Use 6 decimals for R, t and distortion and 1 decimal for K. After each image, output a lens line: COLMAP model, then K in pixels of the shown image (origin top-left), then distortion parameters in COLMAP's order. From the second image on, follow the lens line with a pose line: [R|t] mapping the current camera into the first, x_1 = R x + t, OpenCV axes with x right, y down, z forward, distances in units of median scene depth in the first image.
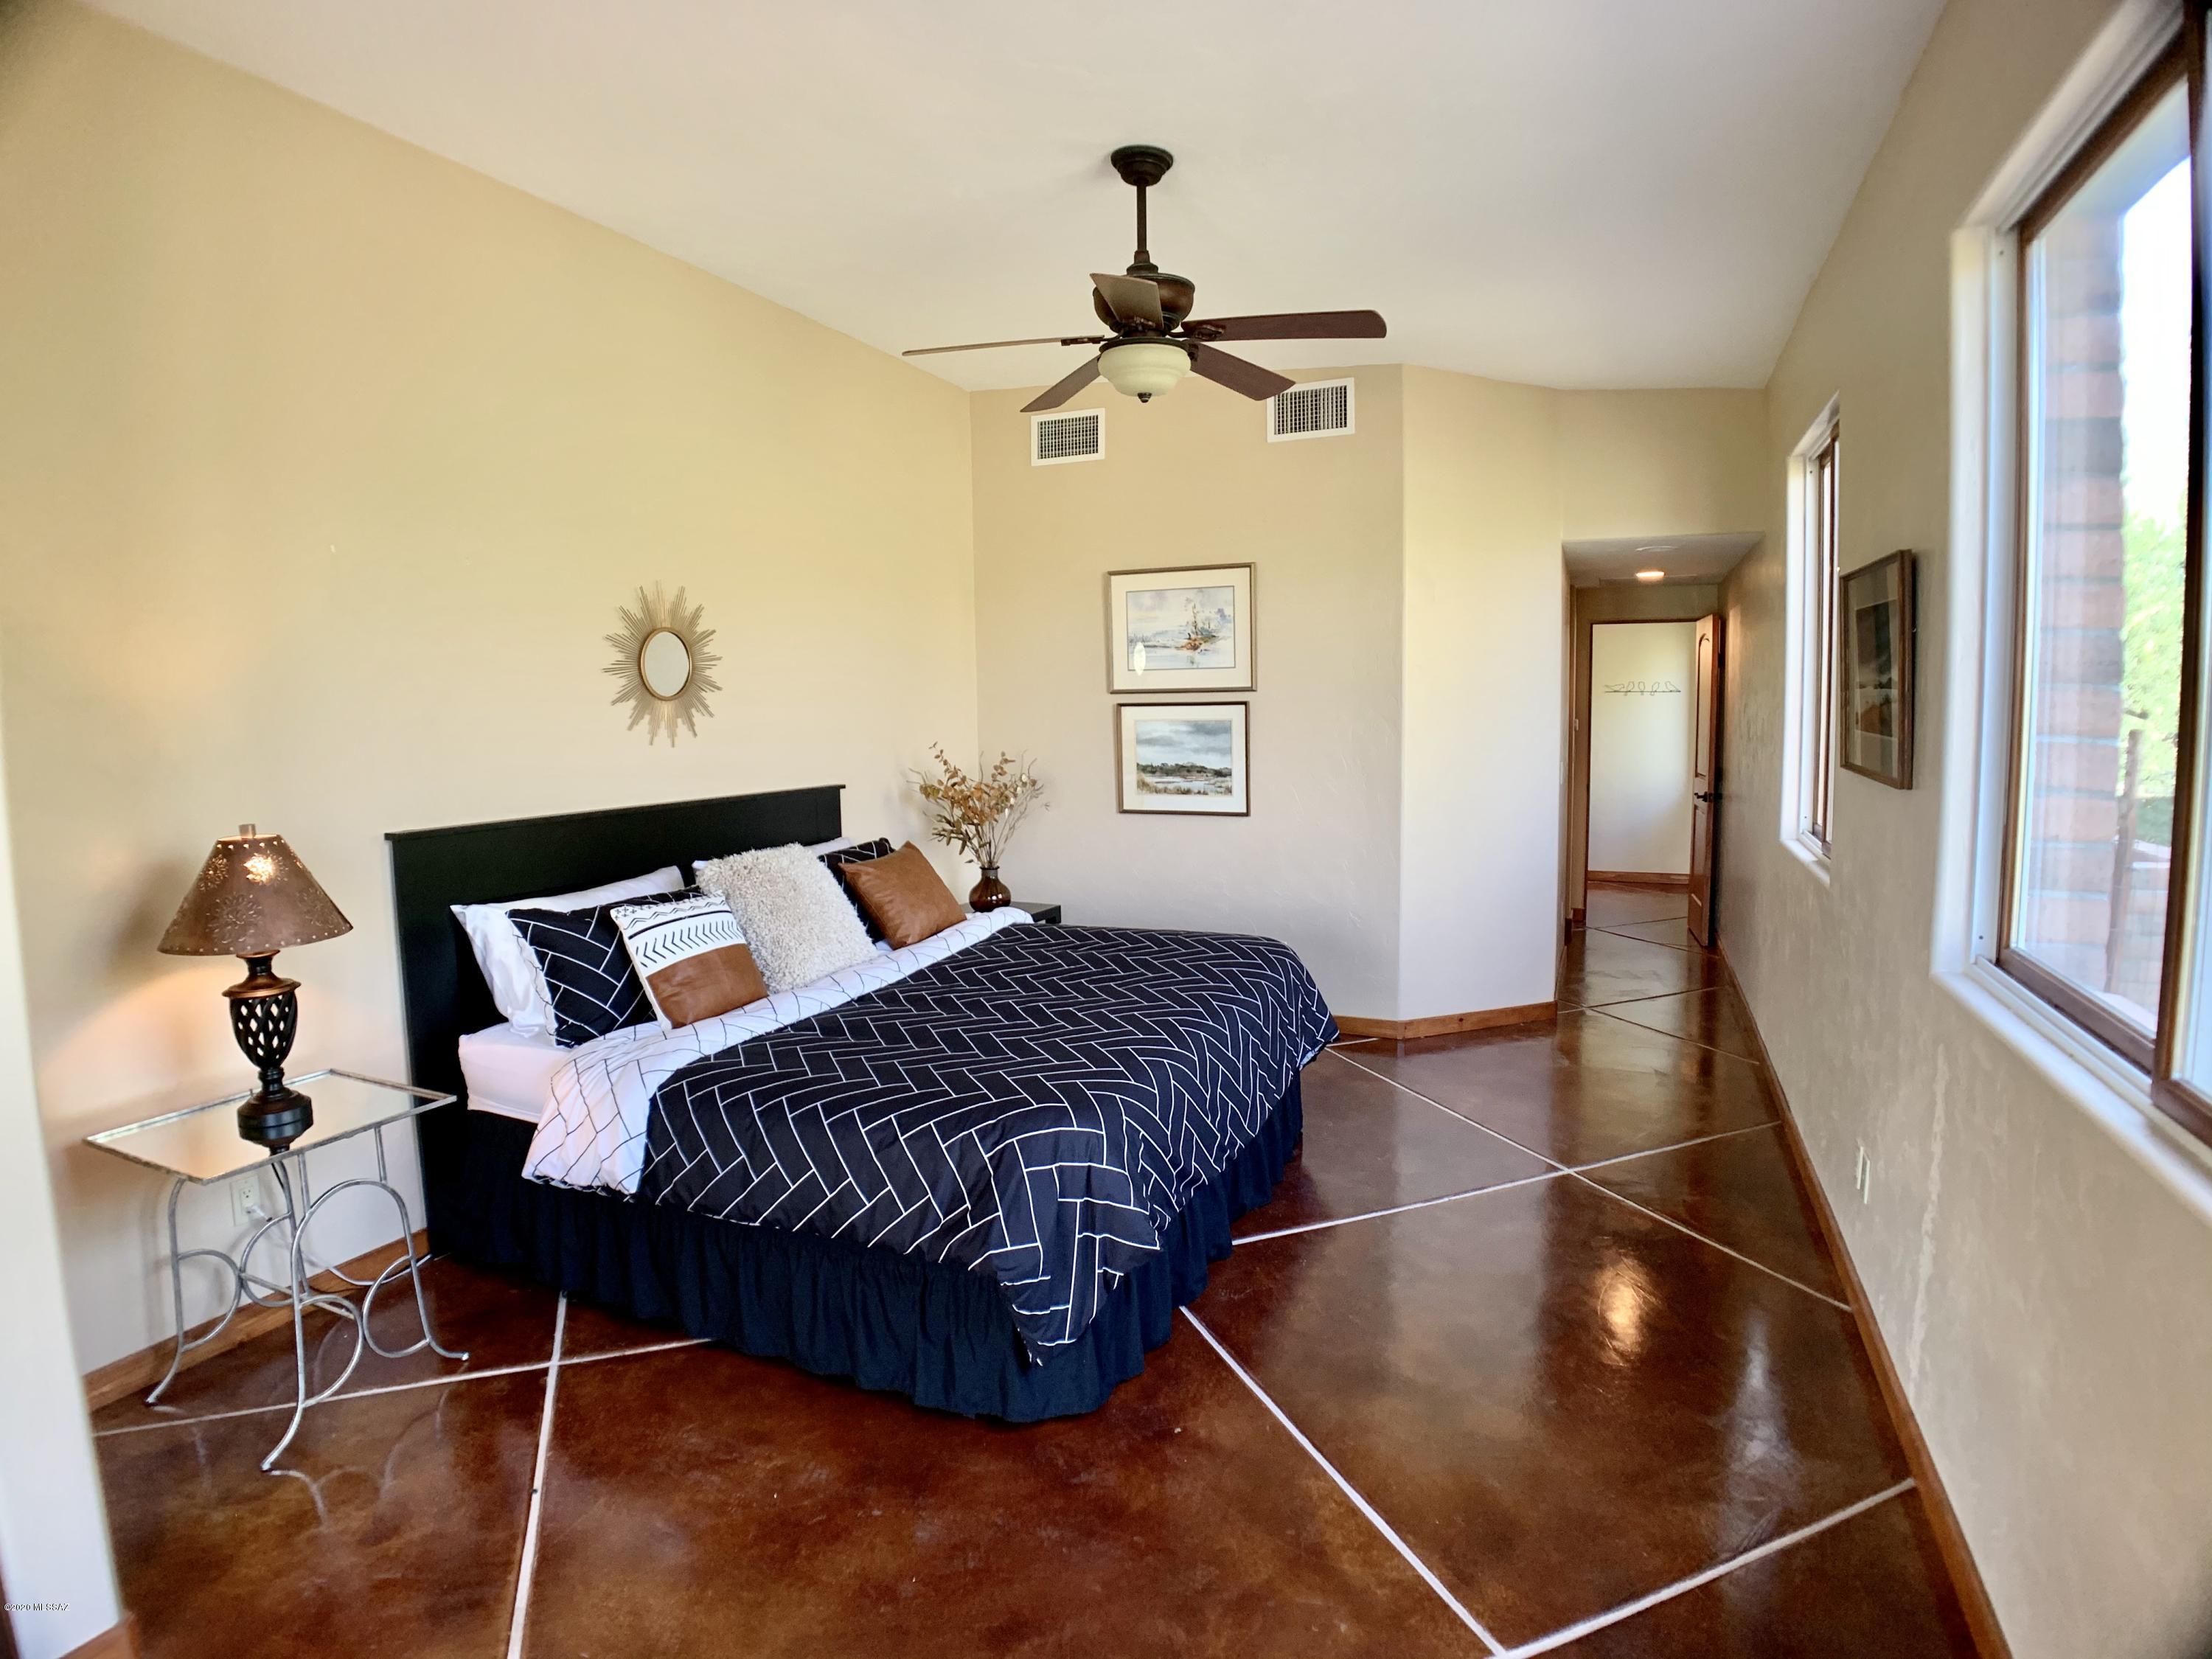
lens RADIAL K [[1179.8, 0, 1093.5], [0, 1179.8, 820.4], [0, 0, 1]] dist [-0.054143, 0.001236]
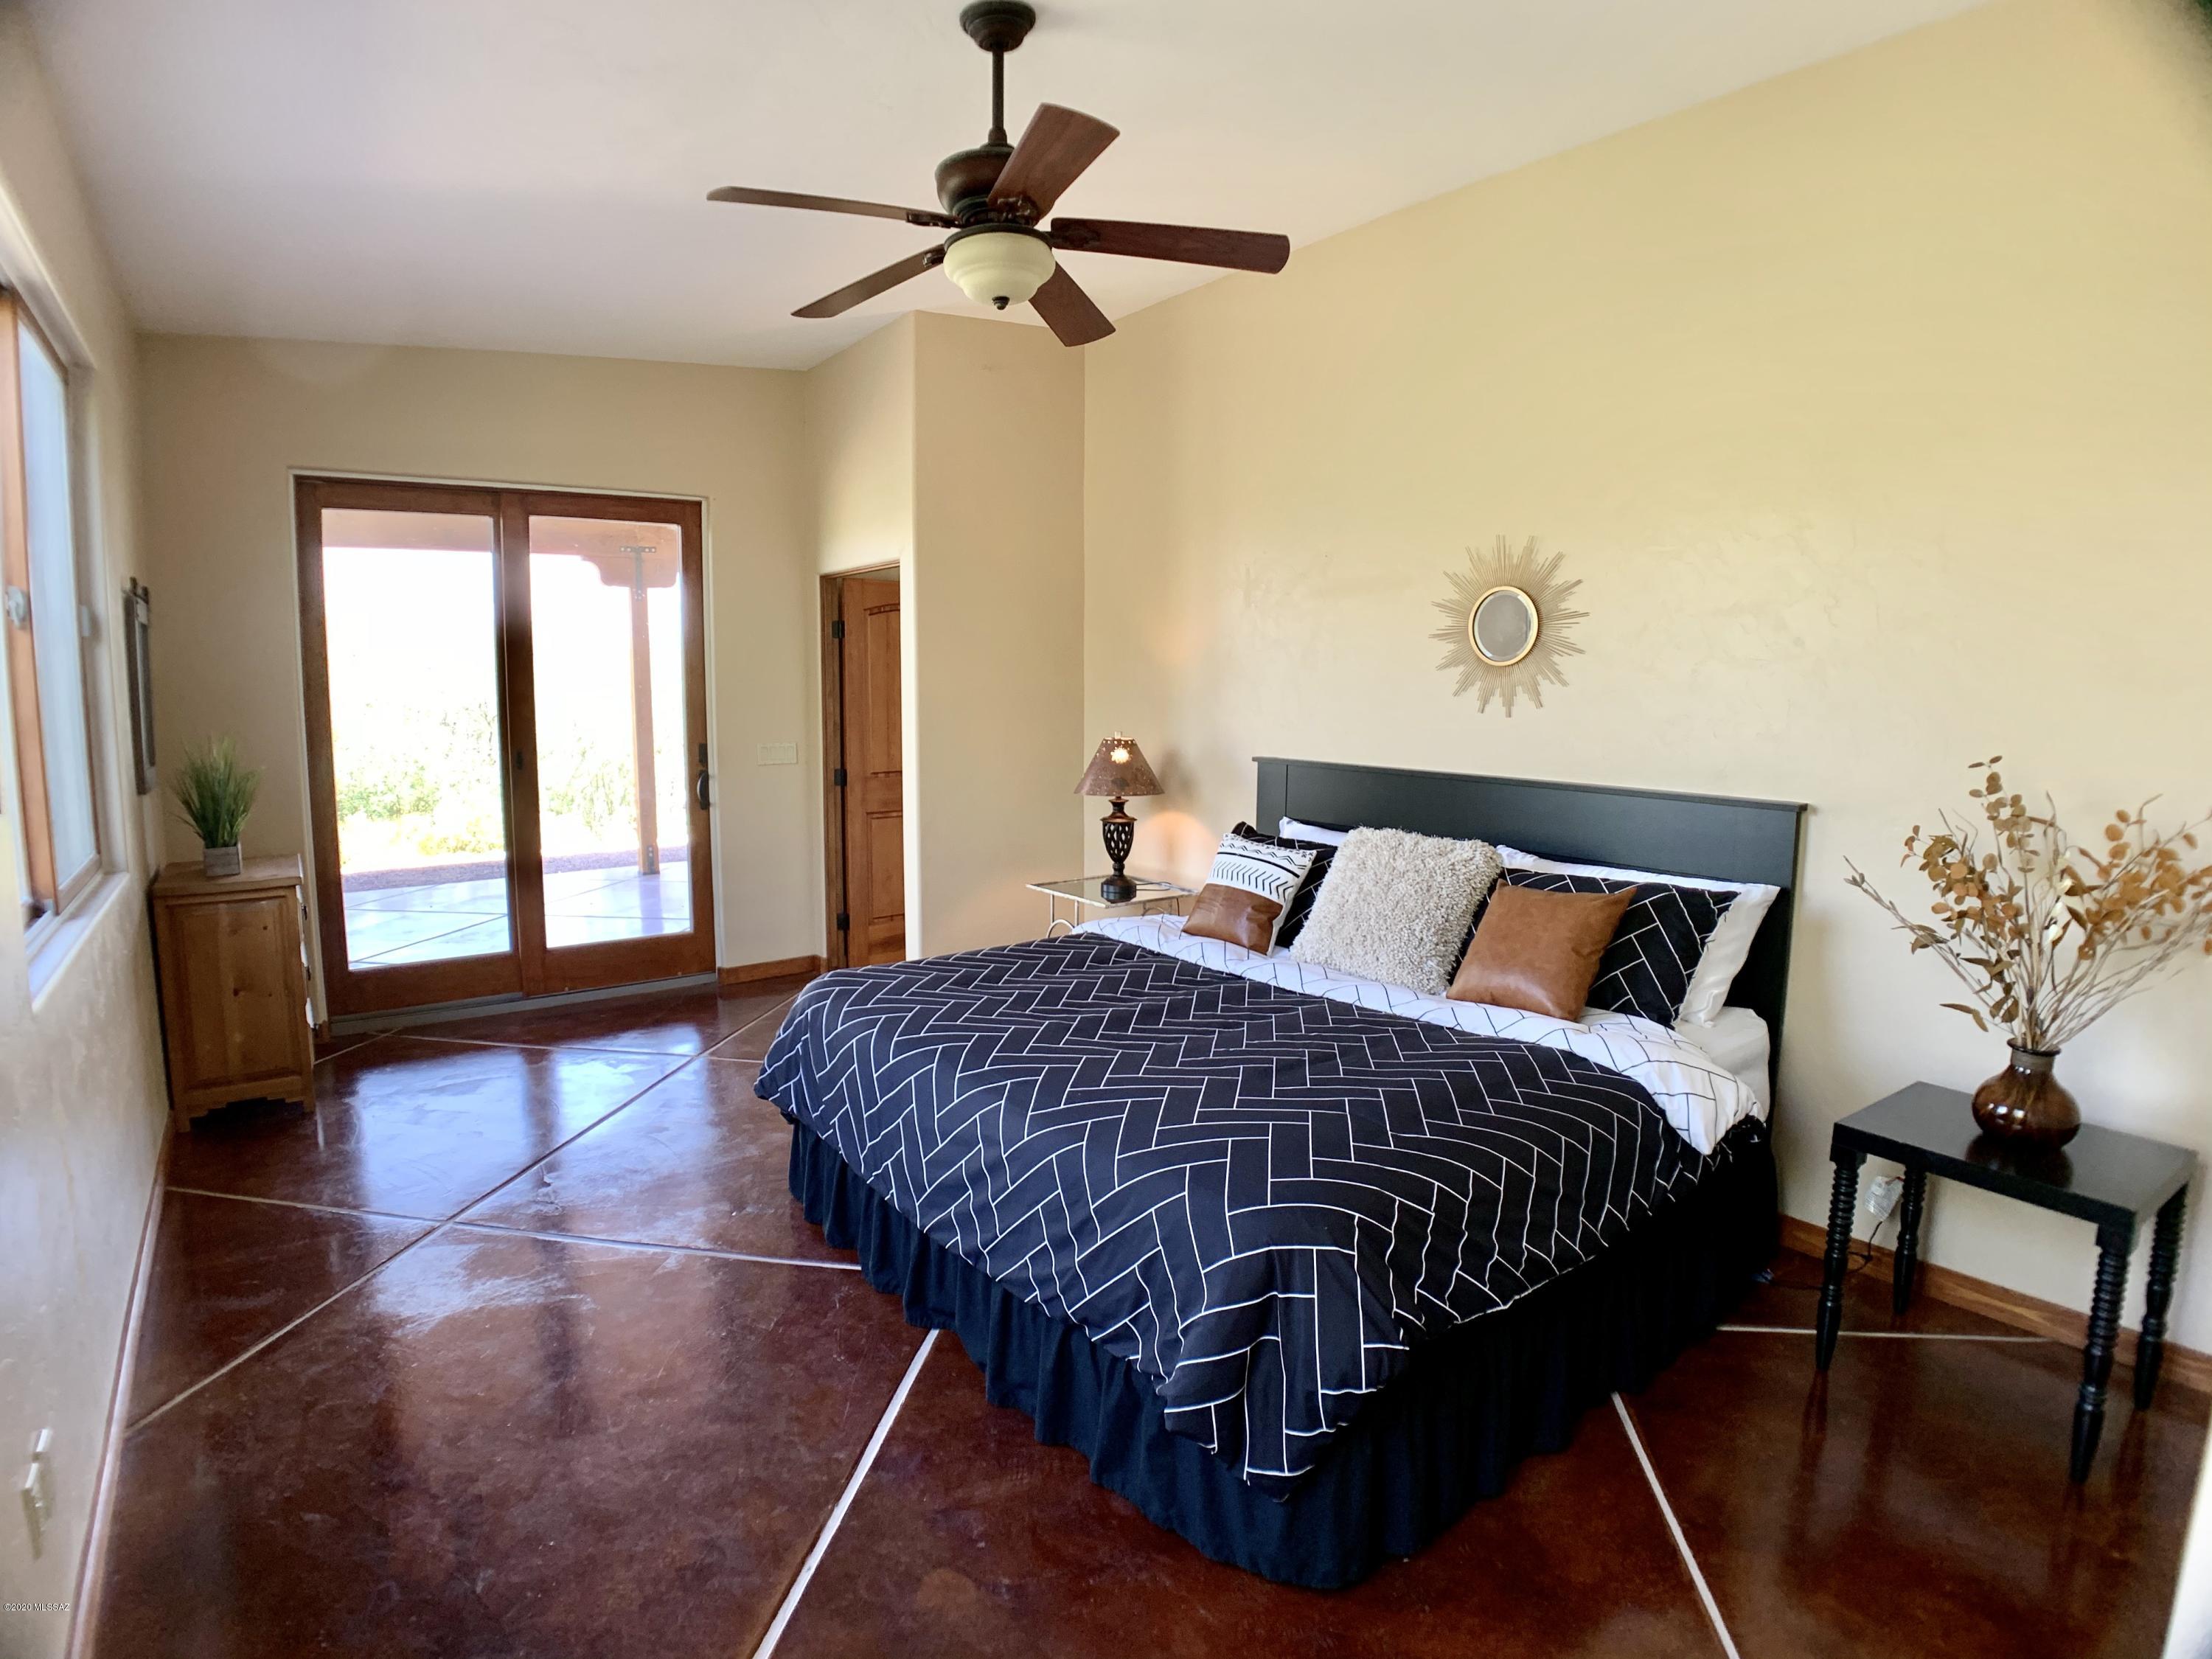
lens RADIAL K [[1179.8, 0, 1093.5], [0, 1179.8, 820.4], [0, 0, 1]] dist [-0.054143, 0.001236]
pose [[-0.509840, 0.119640, -0.851909, 0.621360], [-0.076491, 0.980055, 0.183414, -0.133714], [0.856862, 0.158675, -0.490520, 1.251098]]
